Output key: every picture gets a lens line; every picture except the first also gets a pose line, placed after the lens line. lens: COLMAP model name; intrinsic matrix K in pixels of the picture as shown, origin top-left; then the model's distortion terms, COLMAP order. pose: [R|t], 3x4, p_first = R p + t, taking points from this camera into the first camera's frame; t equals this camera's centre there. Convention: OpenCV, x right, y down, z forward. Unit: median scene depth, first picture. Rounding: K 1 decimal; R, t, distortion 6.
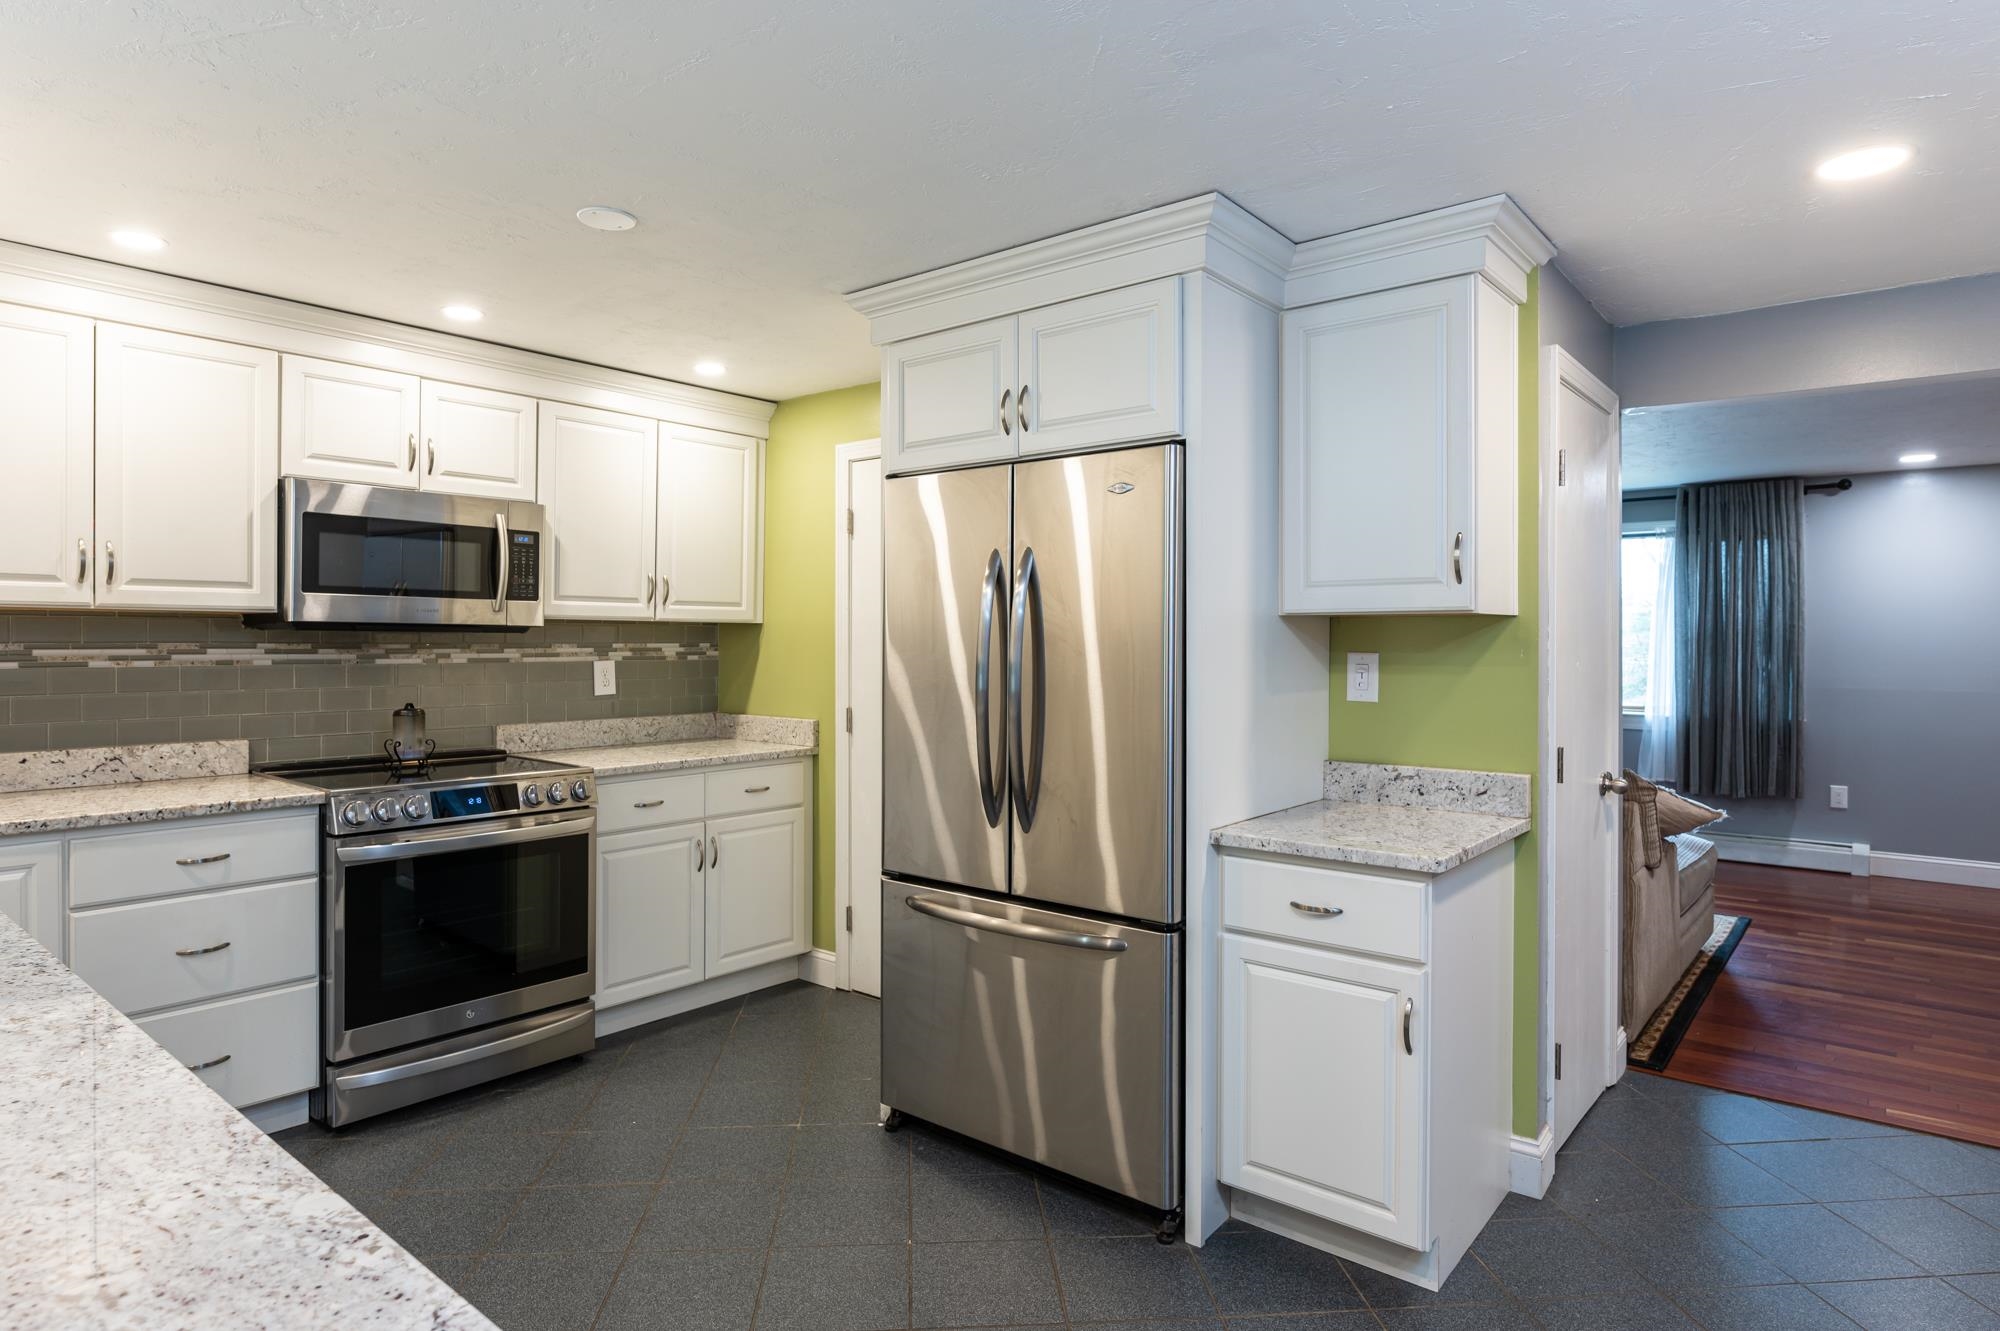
lens RADIAL K [[1093.8, 0, 1003.9], [0, 1093.8, 640.2], [0, 0, 1]] dist [-0.011336, 0.000821]
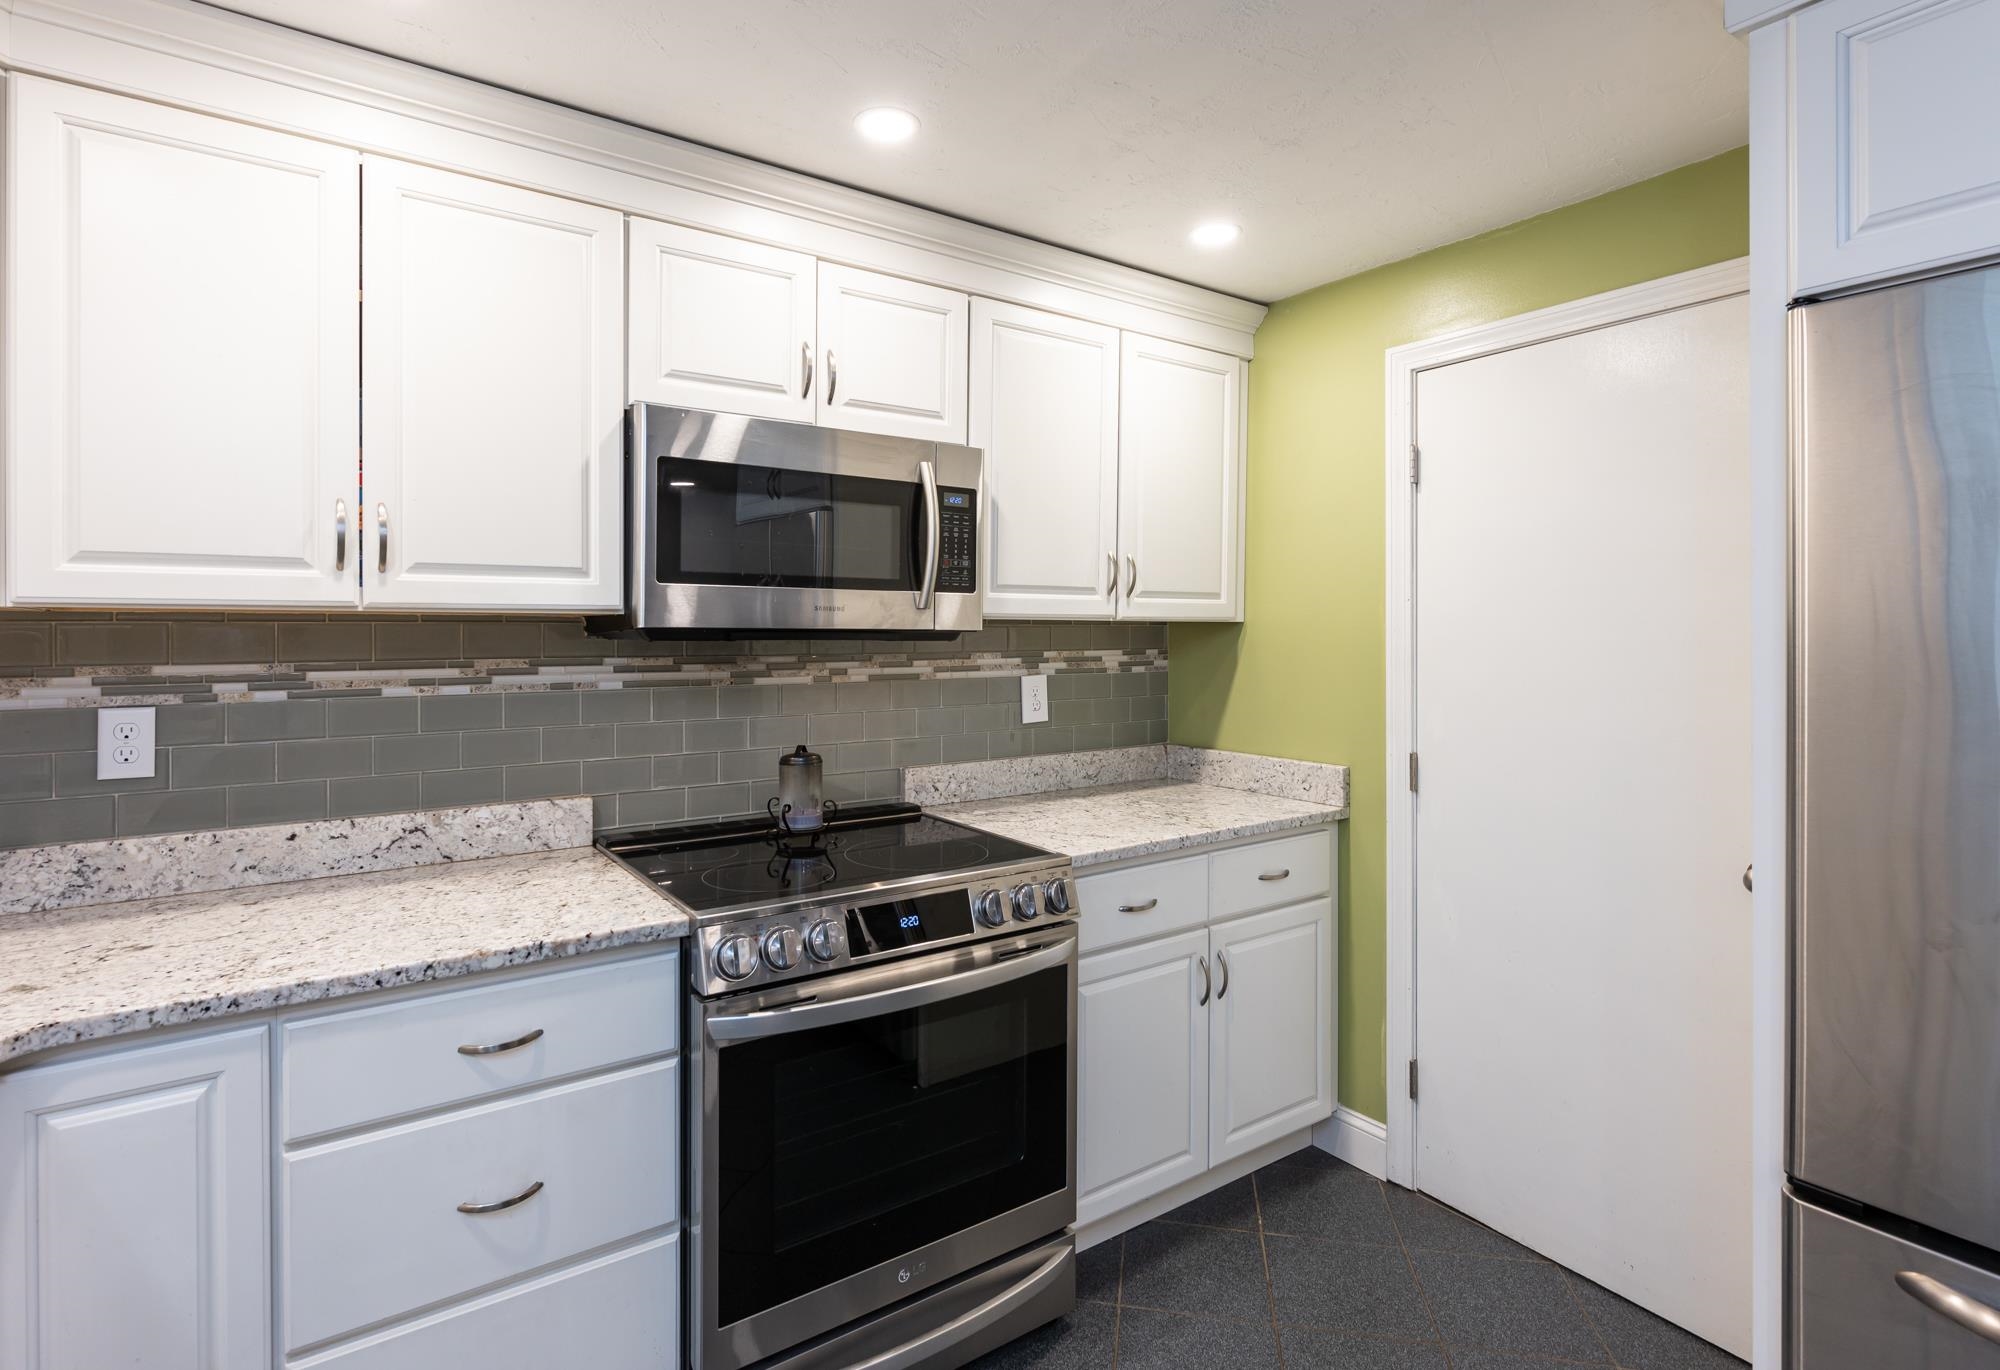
lens RADIAL K [[989.2, 0, 986.2], [0, 989.2, 628.6], [0, 0, 1]] dist [-0.006771, 0.000148]
pose [[0.963137, -0.003849, -0.268983, -0.208369], [0.003165, 0.999991, -0.002978, -0.009954], [0.268992, 0.002017, 0.963140, 0.339809]]
